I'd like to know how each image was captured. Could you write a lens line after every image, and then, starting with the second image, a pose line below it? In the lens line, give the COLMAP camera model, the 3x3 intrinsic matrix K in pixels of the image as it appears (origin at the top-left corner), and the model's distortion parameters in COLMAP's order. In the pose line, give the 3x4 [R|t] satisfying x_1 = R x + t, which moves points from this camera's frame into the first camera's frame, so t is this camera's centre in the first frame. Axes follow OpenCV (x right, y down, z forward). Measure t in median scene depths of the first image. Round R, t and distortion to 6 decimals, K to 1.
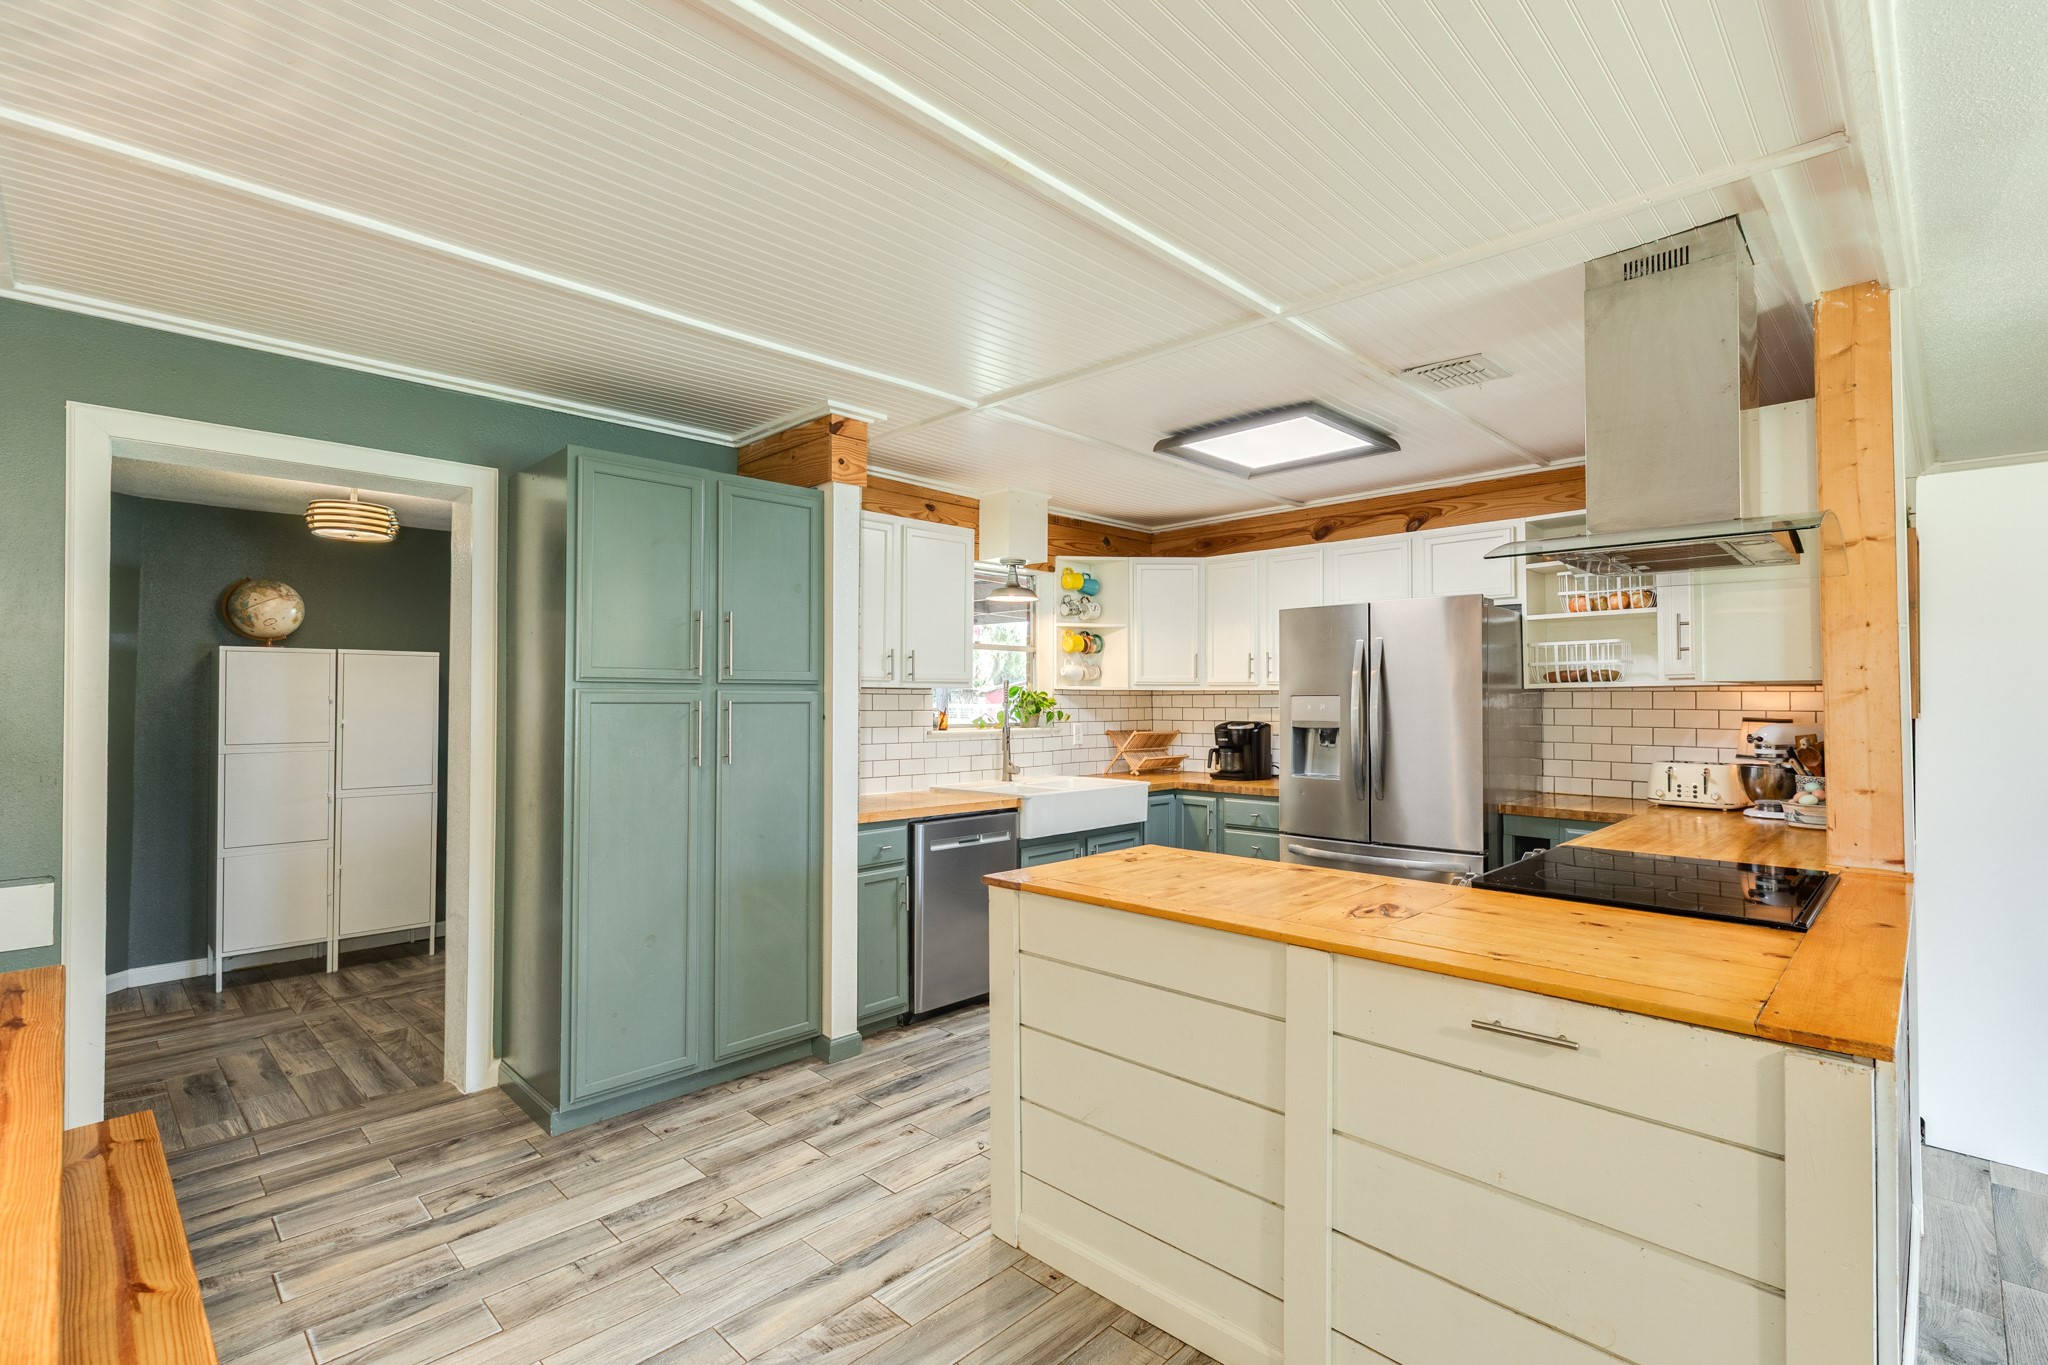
lens RADIAL K [[927.8, 0, 1038.1], [0, 927.8, 685.2], [0, 0, 1]] dist [0.002222, 0.000039]
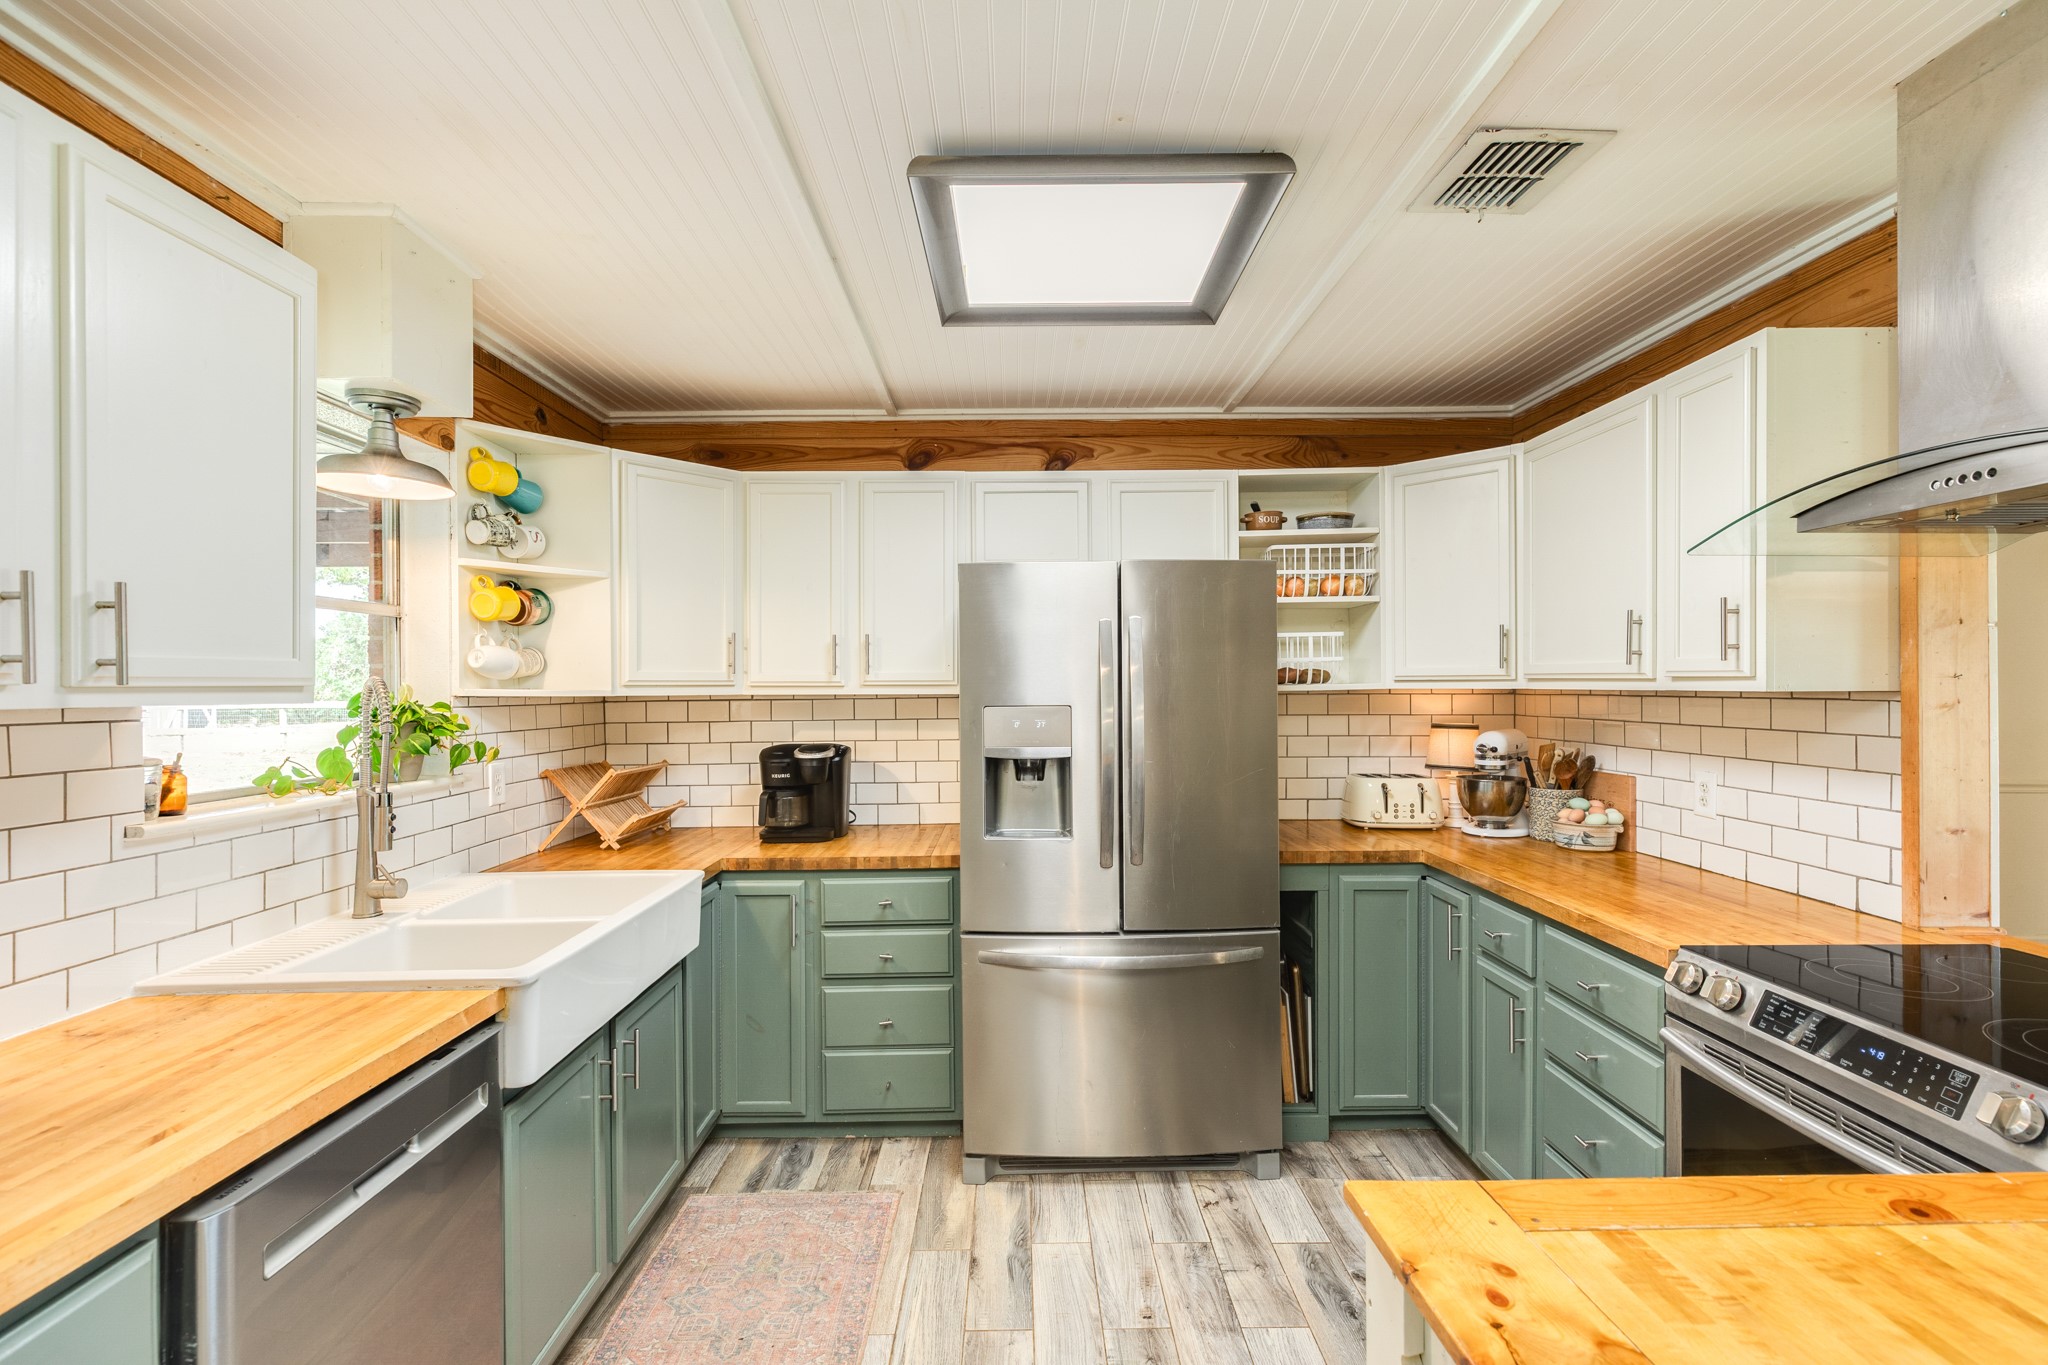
lens RADIAL K [[913.8, 0, 1021.4], [0, 913.8, 687.6], [0, 0, 1]] dist [0.005237, -0.000381]
pose [[0.710558, -0.006118, 0.703612, -0.161938], [-0.003823, 0.999914, 0.012555, -0.010812], [-0.703628, -0.011611, 0.710473, 0.692612]]
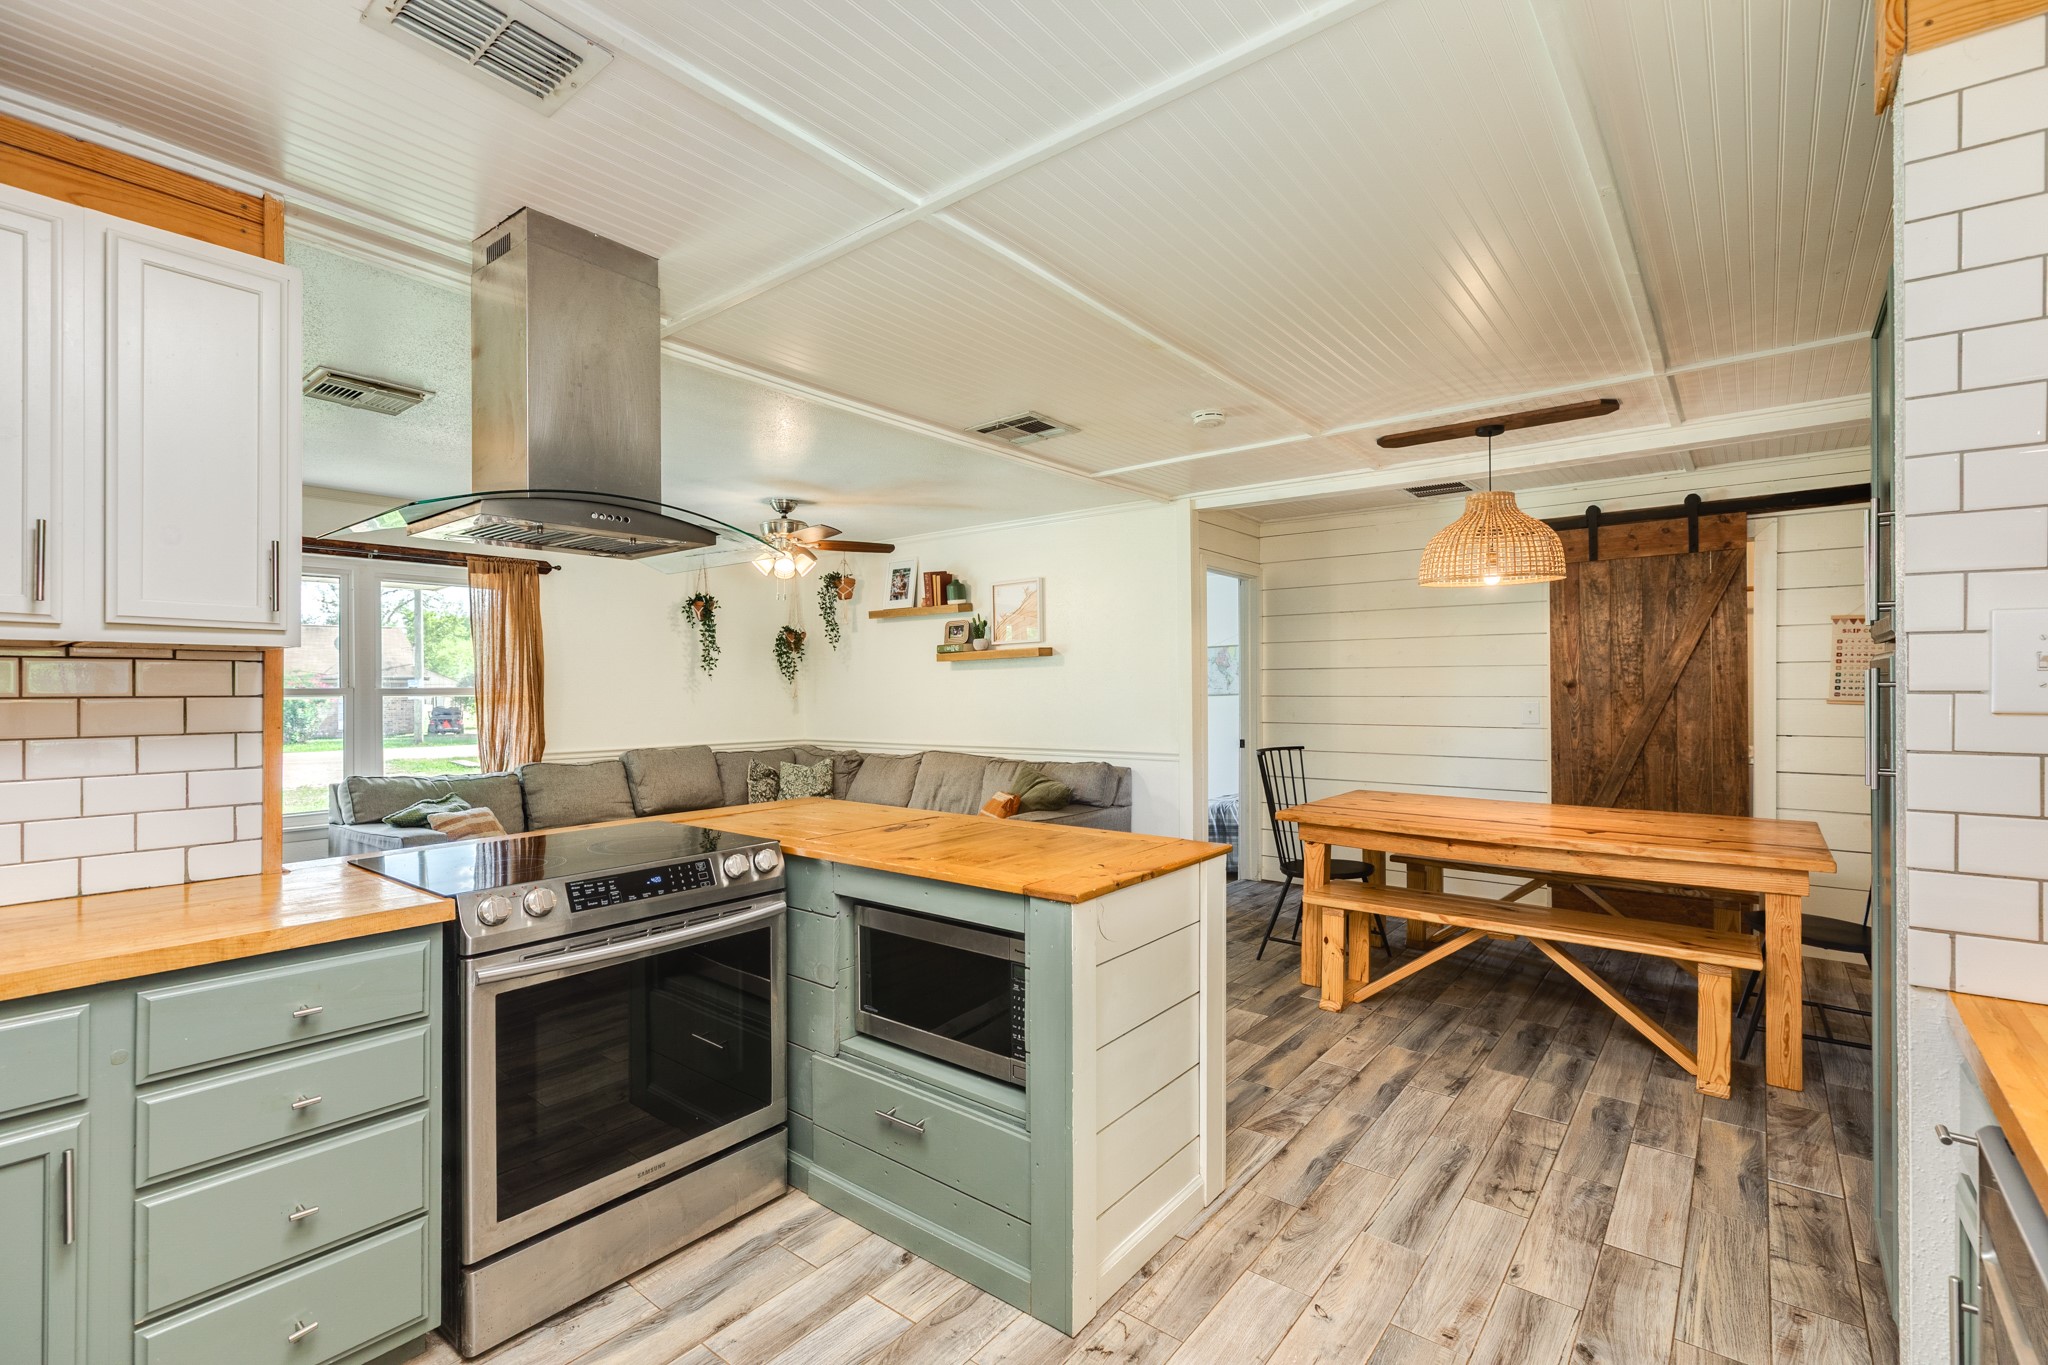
lens RADIAL K [[913.8, 0, 1021.4], [0, 913.8, 687.6], [0, 0, 1]] dist [0.005237, -0.000381]
pose [[-0.995507, 0.002769, -0.094649, 0.180852], [0.004045, 0.999903, -0.013298, 0.029138], [0.094603, -0.013621, -0.995422, 1.334633]]
